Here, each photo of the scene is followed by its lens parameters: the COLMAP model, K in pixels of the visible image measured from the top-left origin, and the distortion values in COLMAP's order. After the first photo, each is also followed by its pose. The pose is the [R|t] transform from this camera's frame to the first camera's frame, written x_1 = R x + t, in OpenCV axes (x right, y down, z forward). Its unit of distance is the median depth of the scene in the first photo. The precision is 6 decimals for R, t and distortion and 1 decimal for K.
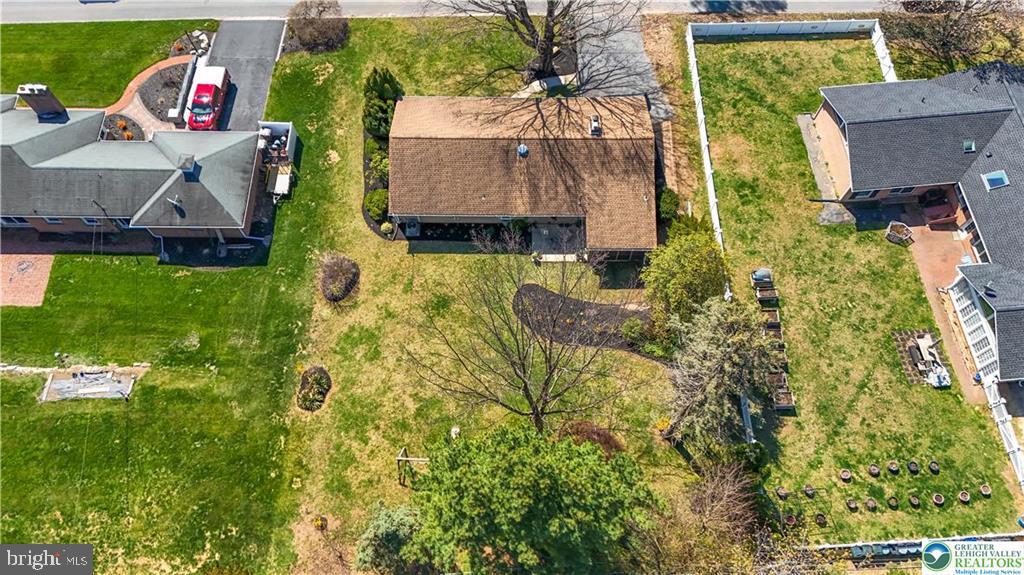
lens RADIAL K [[750.3, 0, 515.5], [0, 750.3, 288.5], [0, 0, 1]] dist [0.036327, -0.002006]
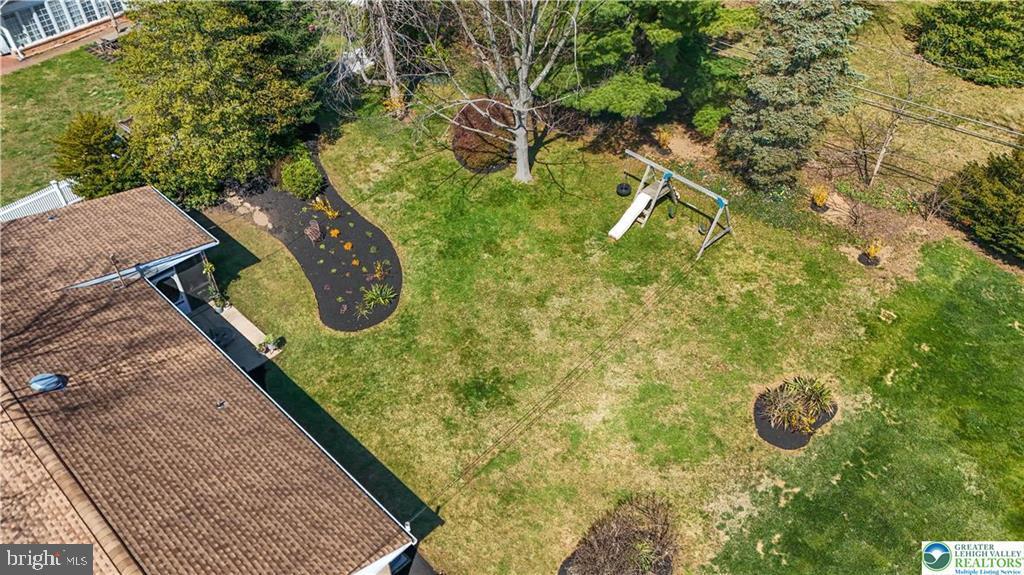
lens RADIAL K [[750.3, 0, 515.5], [0, 750.3, 288.5], [0, 0, 1]] dist [0.036327, -0.002006]
pose [[-0.728627, -0.466568, 0.501415, -0.335504], [0.623903, -0.150097, 0.766953, -0.332065], [-0.282574, 0.871657, 0.400458, 0.767194]]
